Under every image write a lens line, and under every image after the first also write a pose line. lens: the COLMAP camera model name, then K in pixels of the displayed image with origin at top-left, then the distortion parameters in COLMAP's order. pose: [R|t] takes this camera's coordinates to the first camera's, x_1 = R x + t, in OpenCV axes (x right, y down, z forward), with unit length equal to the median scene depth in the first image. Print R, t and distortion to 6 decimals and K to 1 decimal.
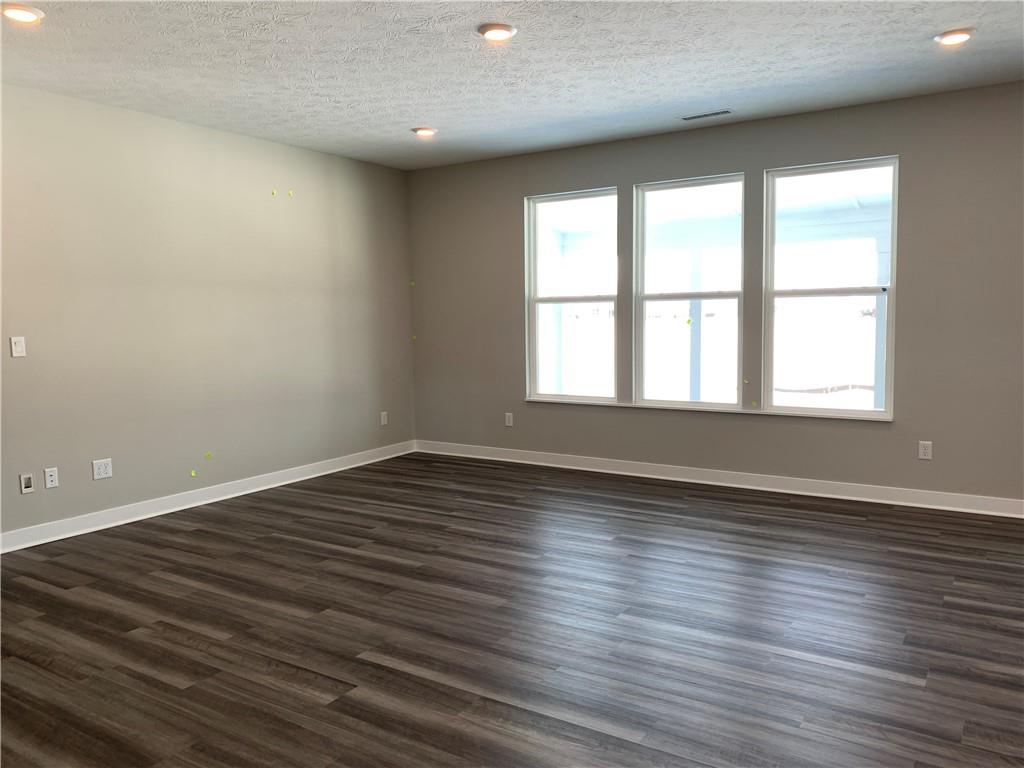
lens RADIAL K [[783.2, 0, 514.9], [0, 783.2, 385.6], [0, 0, 1]] dist [0.051512, -0.012055]
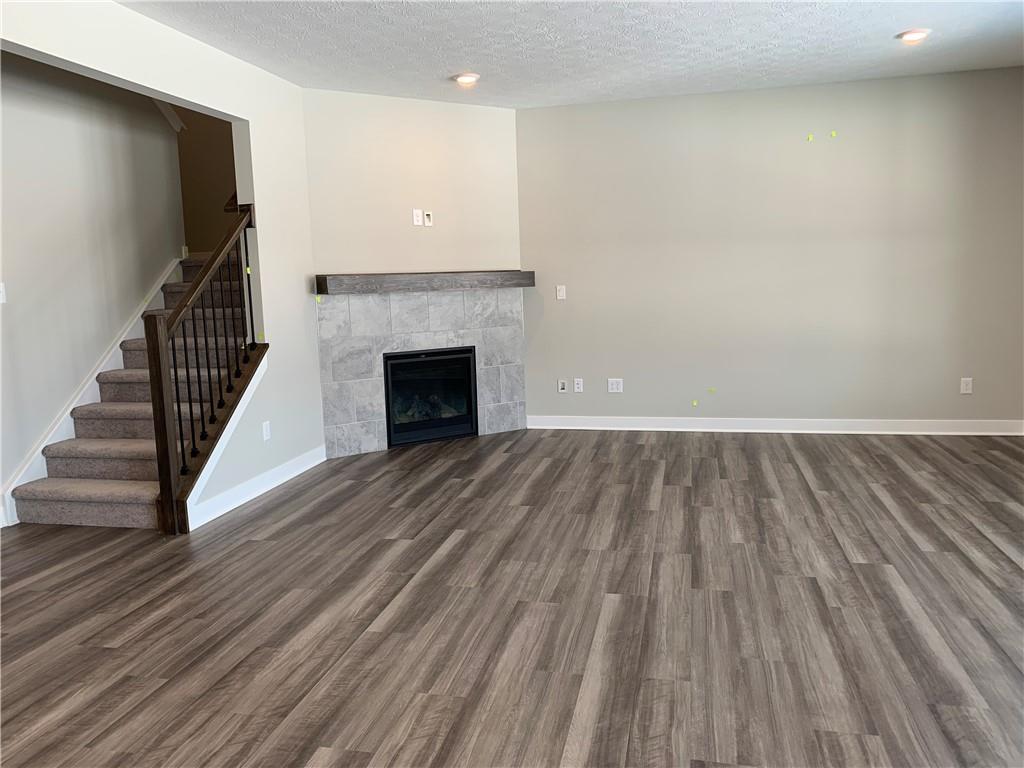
lens RADIAL K [[783.2, 0, 515.4], [0, 783.2, 381.7], [0, 0, 1]] dist [0.051512, -0.012055]
pose [[0.343830, 0.128050, -0.930260, 0.906561], [-0.062142, 0.991590, 0.113524, -0.056115], [0.936973, 0.018775, 0.348896, 0.542514]]
